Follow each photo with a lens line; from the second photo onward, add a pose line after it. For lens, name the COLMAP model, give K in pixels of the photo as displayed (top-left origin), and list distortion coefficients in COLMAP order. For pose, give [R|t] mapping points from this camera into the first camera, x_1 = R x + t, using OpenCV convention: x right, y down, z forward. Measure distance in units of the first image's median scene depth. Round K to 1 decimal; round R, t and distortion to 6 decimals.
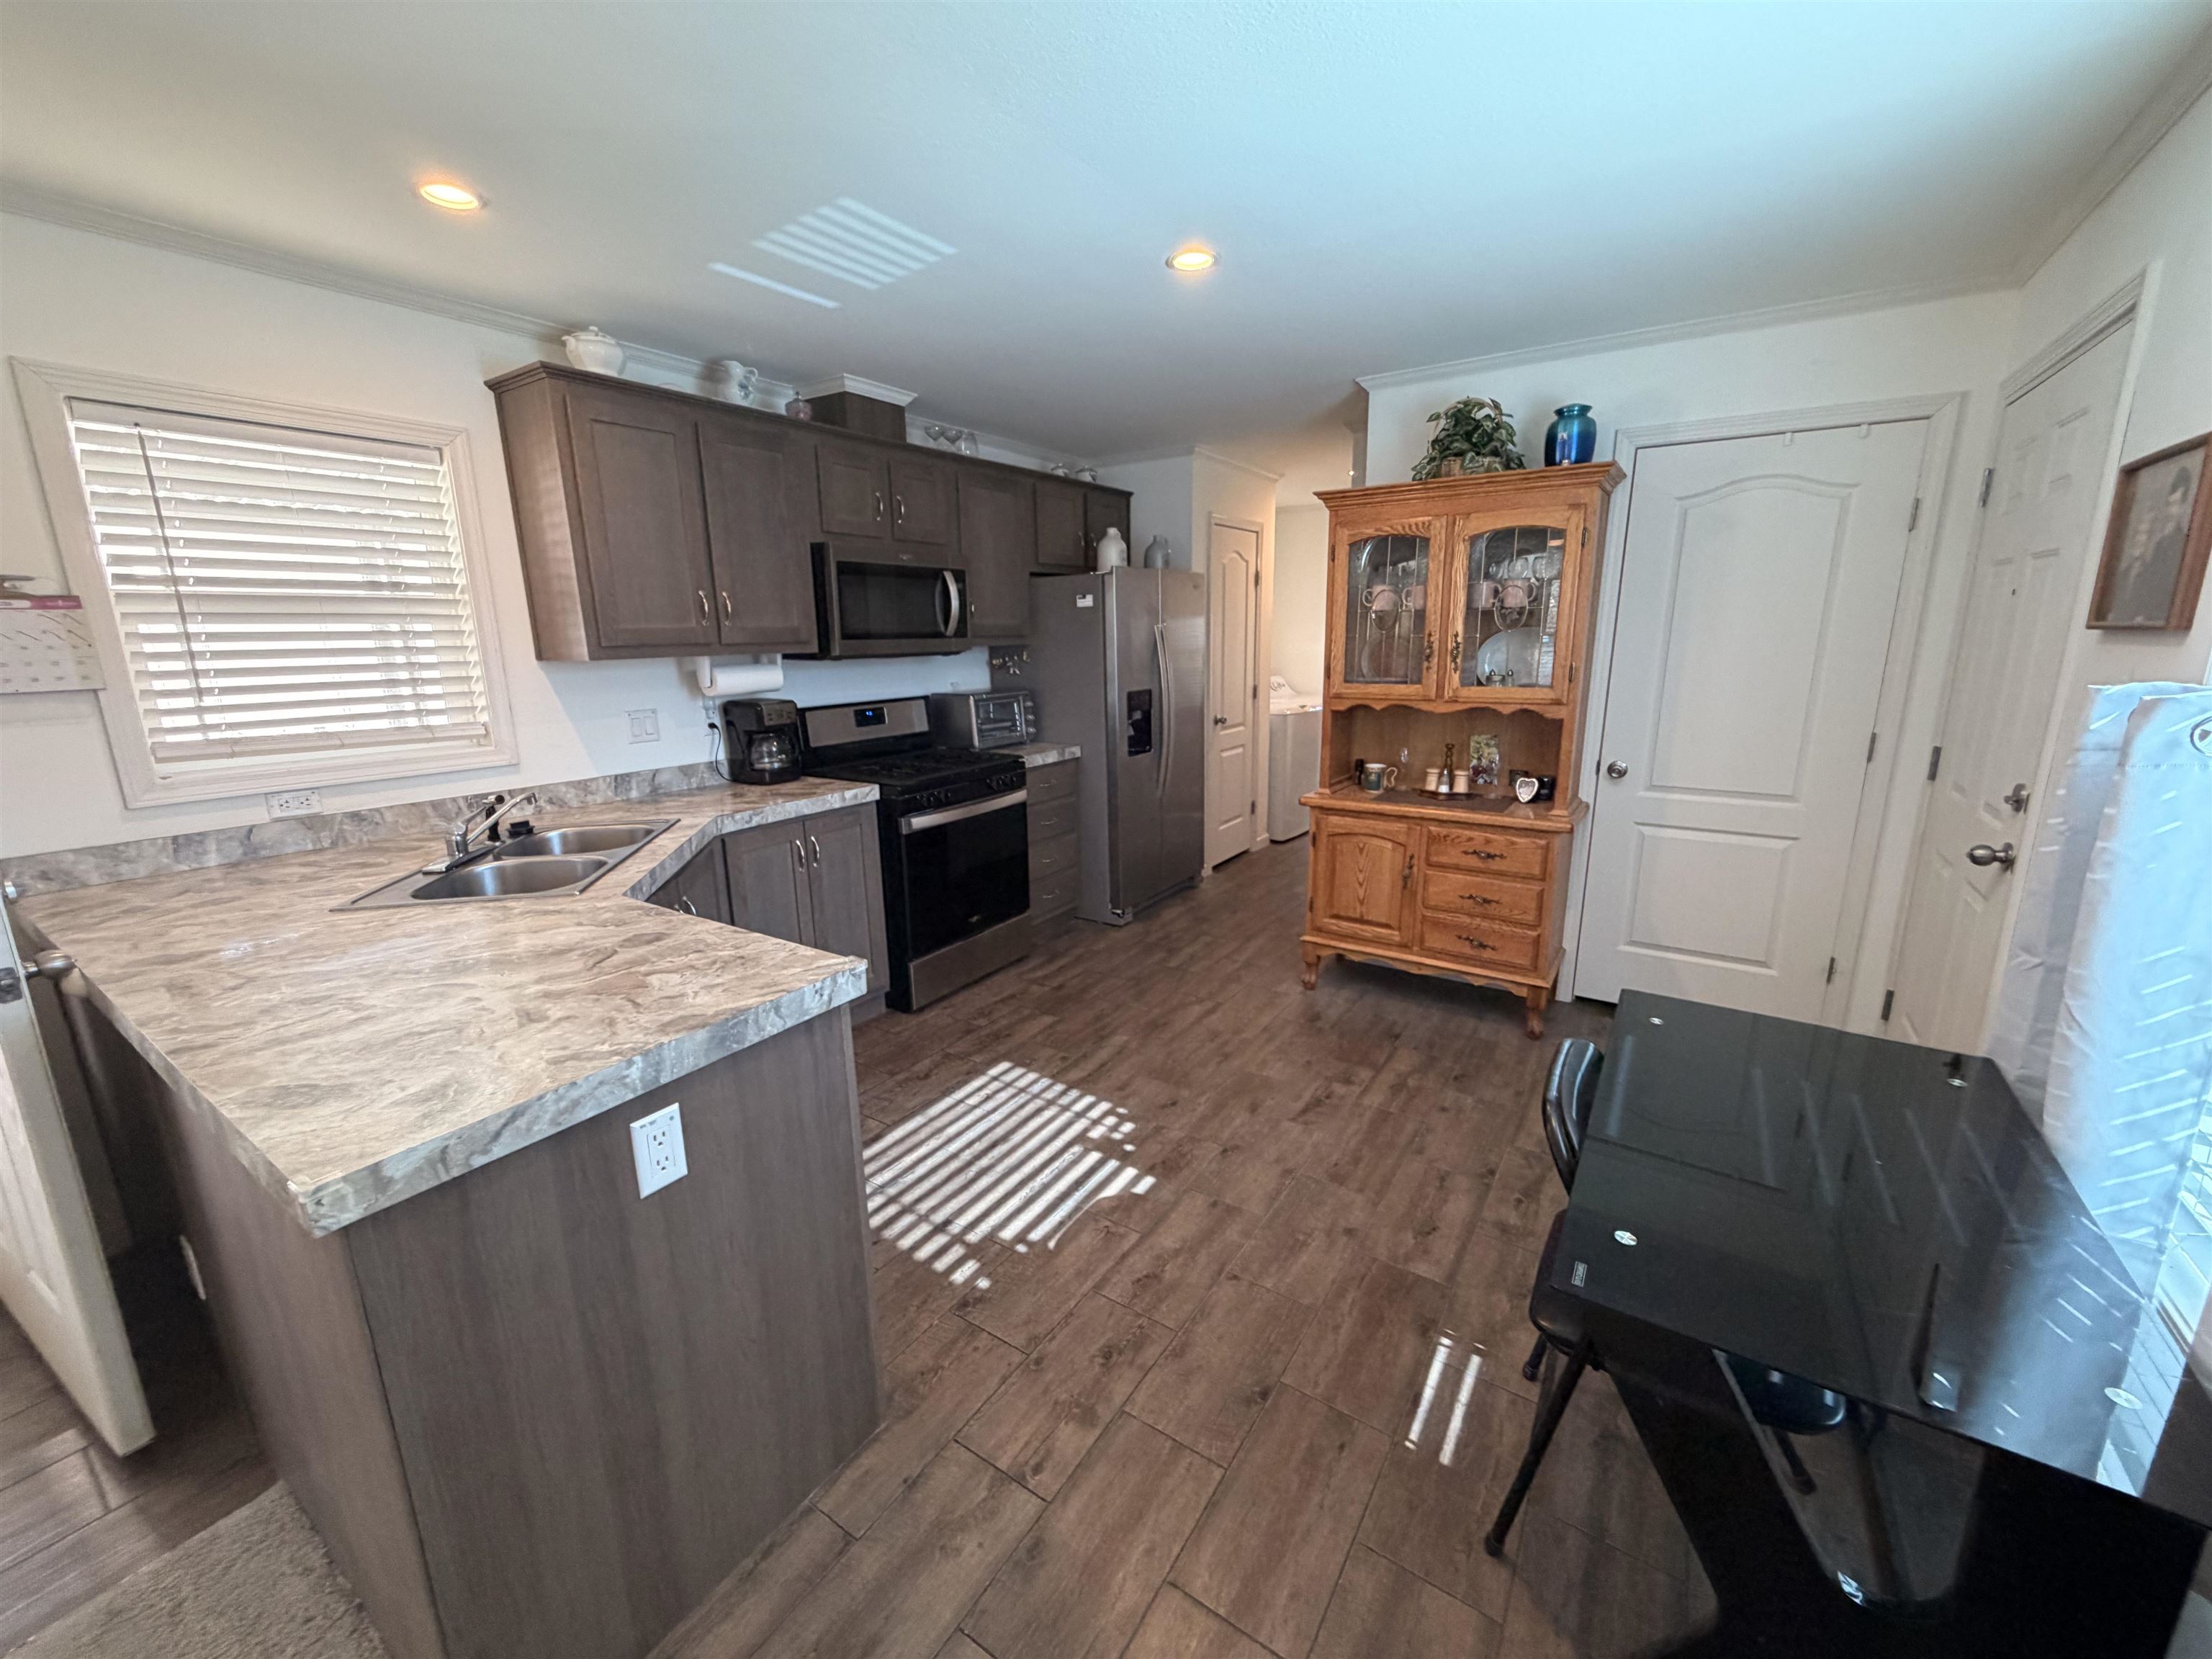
lens RADIAL K [[882.1, 0, 1094.7], [0, 882.1, 824.5], [0, 0, 1]] dist [-0.002190, 0.001125]
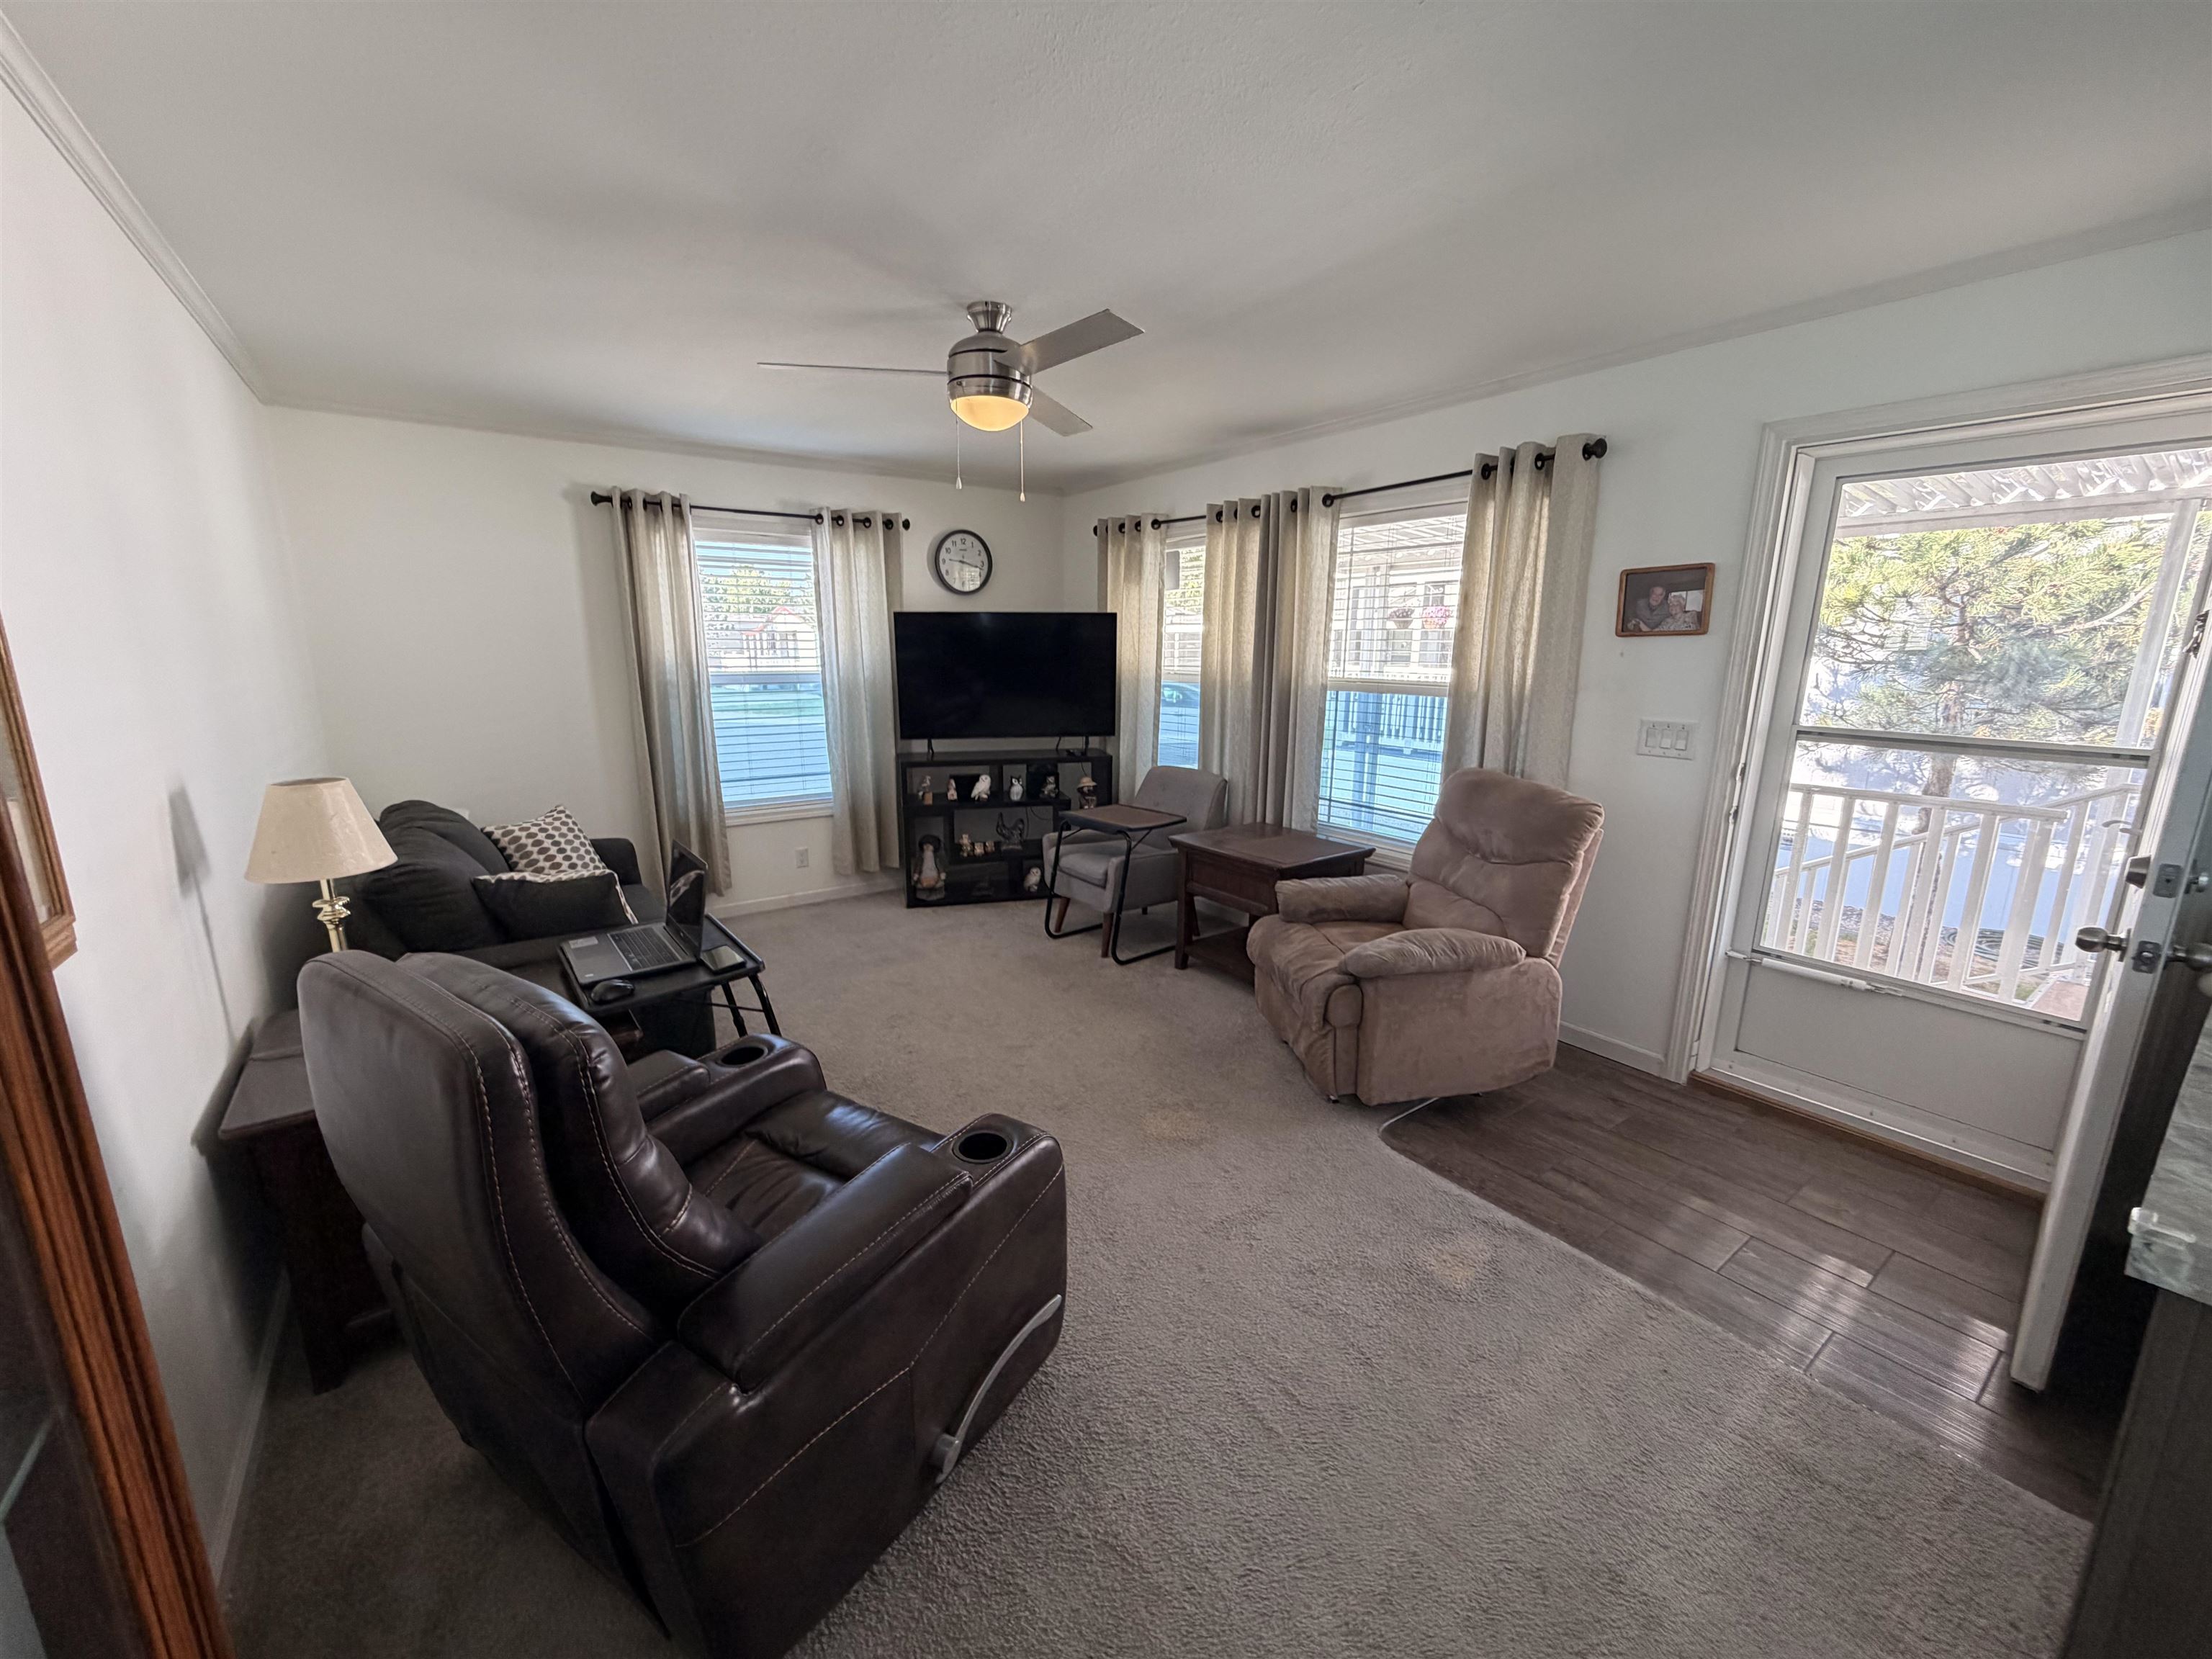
lens RADIAL K [[882.1, 0, 1101.1], [0, 882.1, 828.1], [0, 0, 1]] dist [-0.002190, 0.001125]
pose [[-0.344922, 0.205199, -0.915927, 0.097755], [-0.196670, 0.938351, 0.284286, -0.012917], [0.917796, 0.278192, -0.283301, 0.041871]]
